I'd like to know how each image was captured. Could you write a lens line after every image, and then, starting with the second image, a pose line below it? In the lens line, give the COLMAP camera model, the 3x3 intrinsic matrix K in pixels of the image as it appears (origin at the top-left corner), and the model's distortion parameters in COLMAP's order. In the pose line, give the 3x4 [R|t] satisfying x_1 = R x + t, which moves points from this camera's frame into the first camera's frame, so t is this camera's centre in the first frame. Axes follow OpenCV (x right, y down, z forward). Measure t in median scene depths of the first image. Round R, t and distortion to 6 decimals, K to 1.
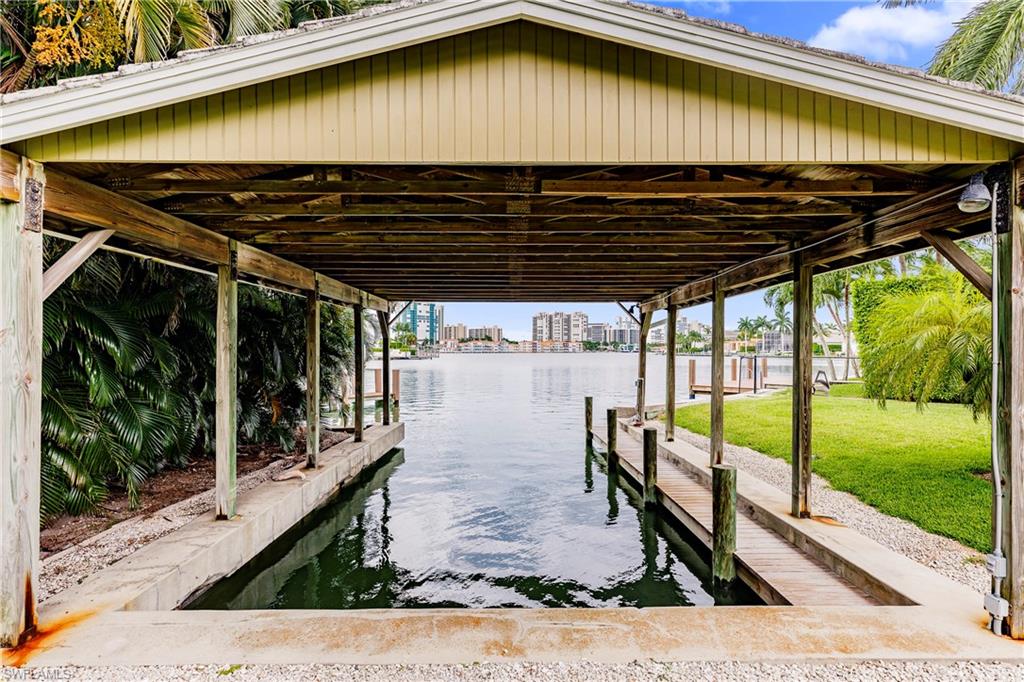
lens RADIAL K [[494.9, 0, 511.6], [0, 494.9, 345.7], [0, 0, 1]] dist [-0.001610, -0.000076]
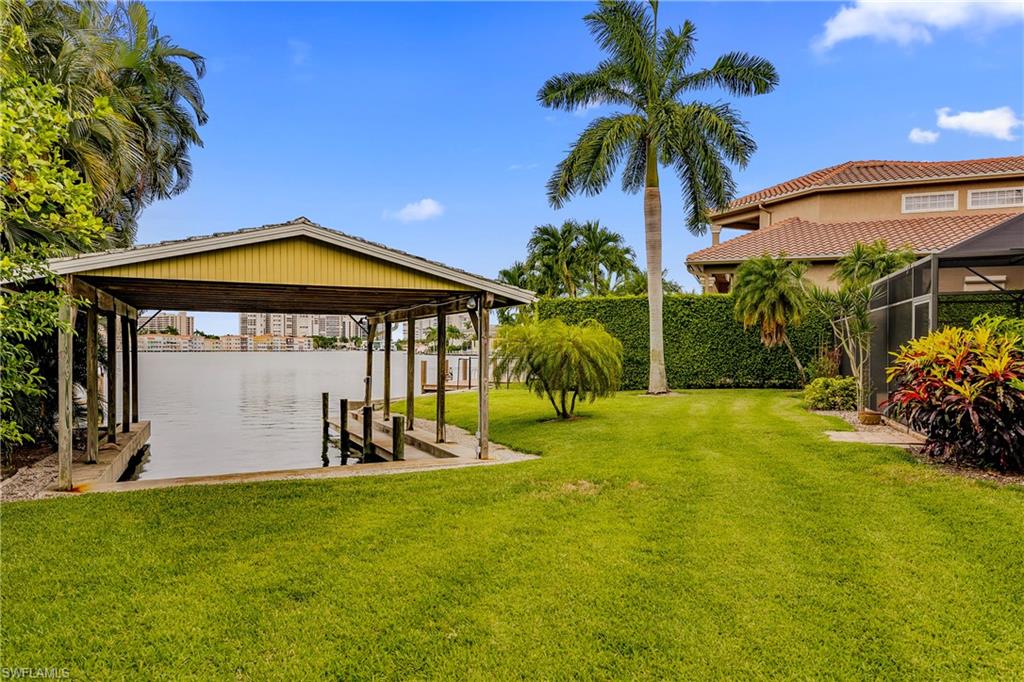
lens RADIAL K [[706.3, 0, 512.5], [0, 706.3, 344.7], [0, 0, 1]] dist [-0.001512, 0.000516]
pose [[0.912984, 0.002394, 0.407989, -0.131162], [-0.004825, 0.999976, 0.004930, -0.023918], [-0.407968, -0.006469, 0.912973, -0.758978]]
